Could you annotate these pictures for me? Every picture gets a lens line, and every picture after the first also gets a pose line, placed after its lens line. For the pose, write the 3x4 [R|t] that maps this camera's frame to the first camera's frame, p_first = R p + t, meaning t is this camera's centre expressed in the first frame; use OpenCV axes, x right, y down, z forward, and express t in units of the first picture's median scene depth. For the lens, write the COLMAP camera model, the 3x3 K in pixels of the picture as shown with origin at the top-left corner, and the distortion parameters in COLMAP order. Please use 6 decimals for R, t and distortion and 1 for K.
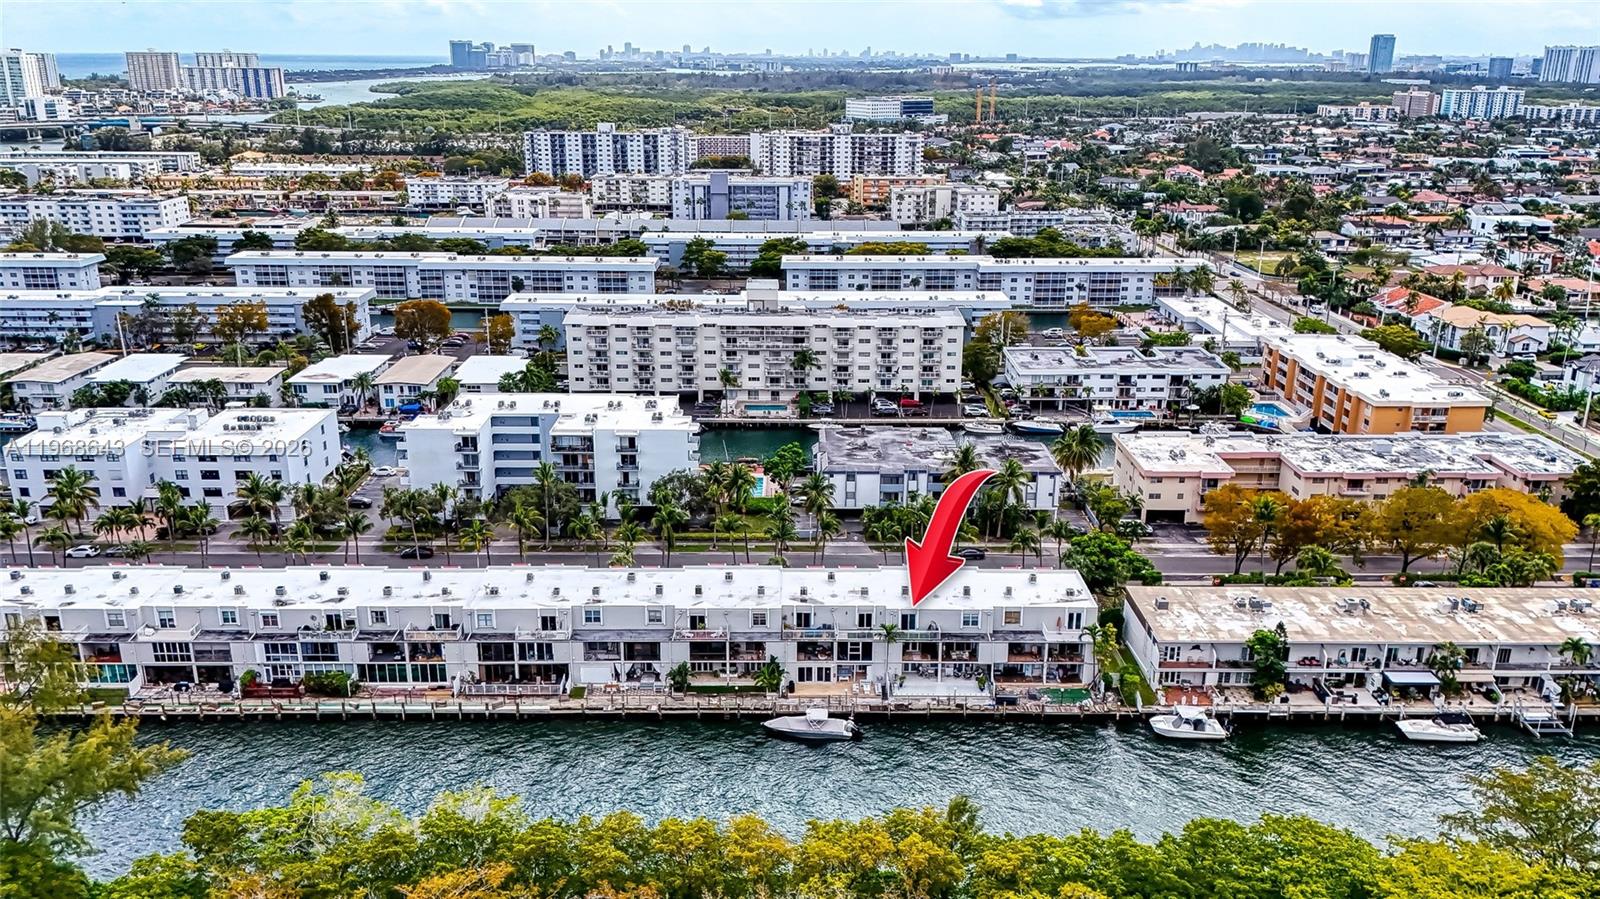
lens RADIAL K [[1184.5, 0, 795.8], [0, 1184.5, 498.8], [0, 0, 1]] dist [0.099868, -0.154274]
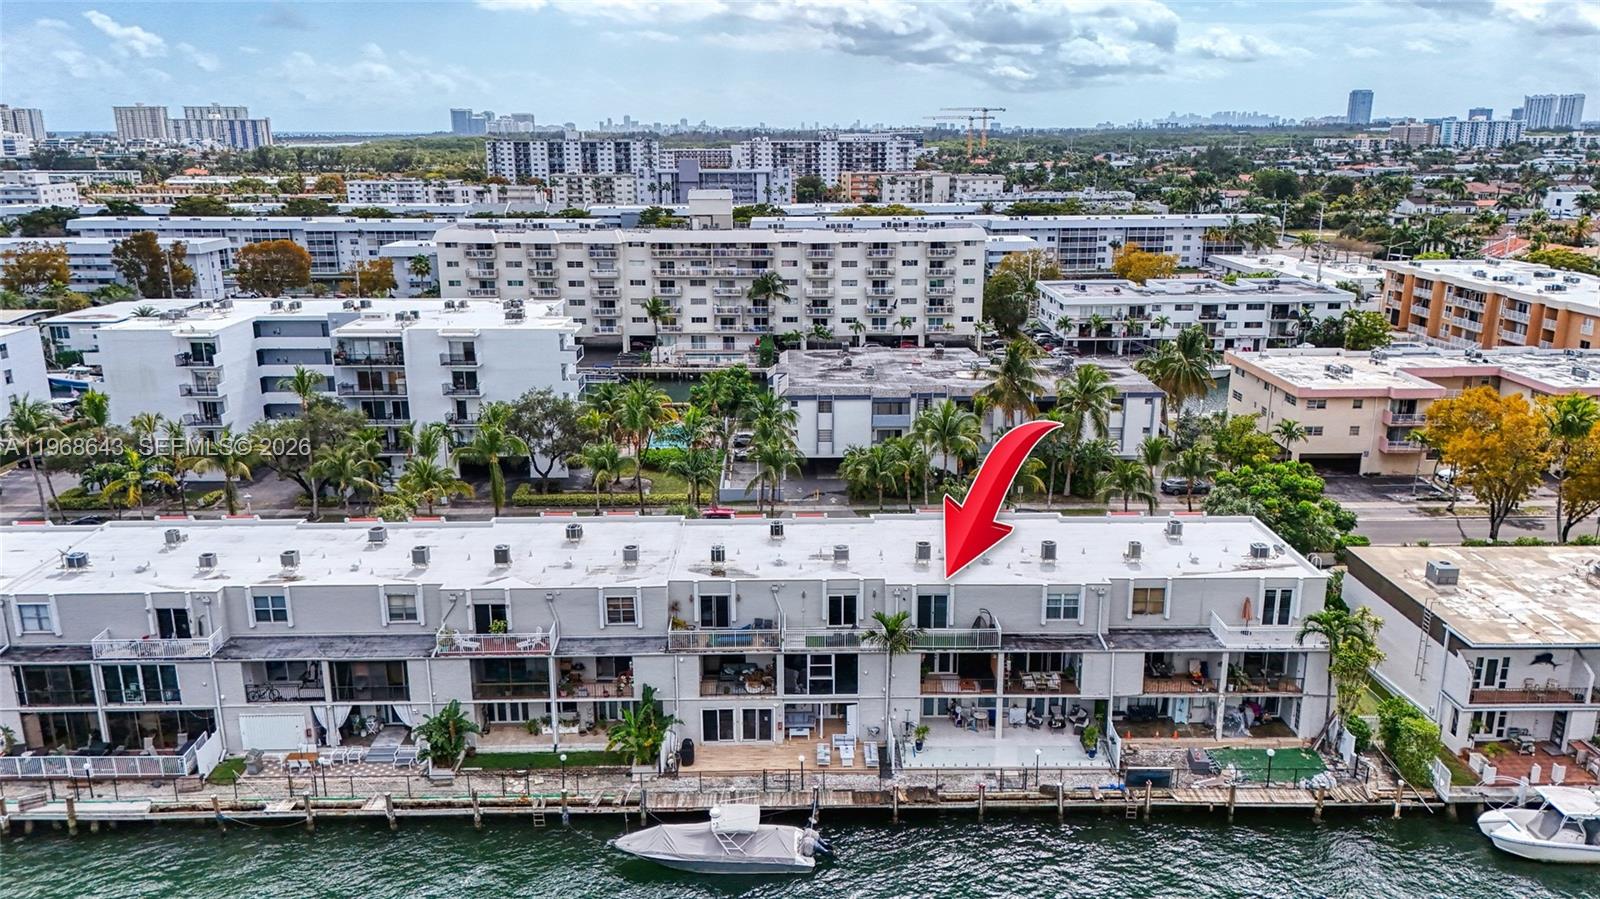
lens RADIAL K [[1198.7, 0, 802.3], [0, 1198.7, 490.6], [0, 0, 1]] dist [0.087242, -0.093665]
pose [[0.999897, -0.009022, 0.011154, 0.036485], [0.009535, 0.998856, -0.046869, 0.075375], [-0.010719, 0.046970, 0.998839, 0.502667]]
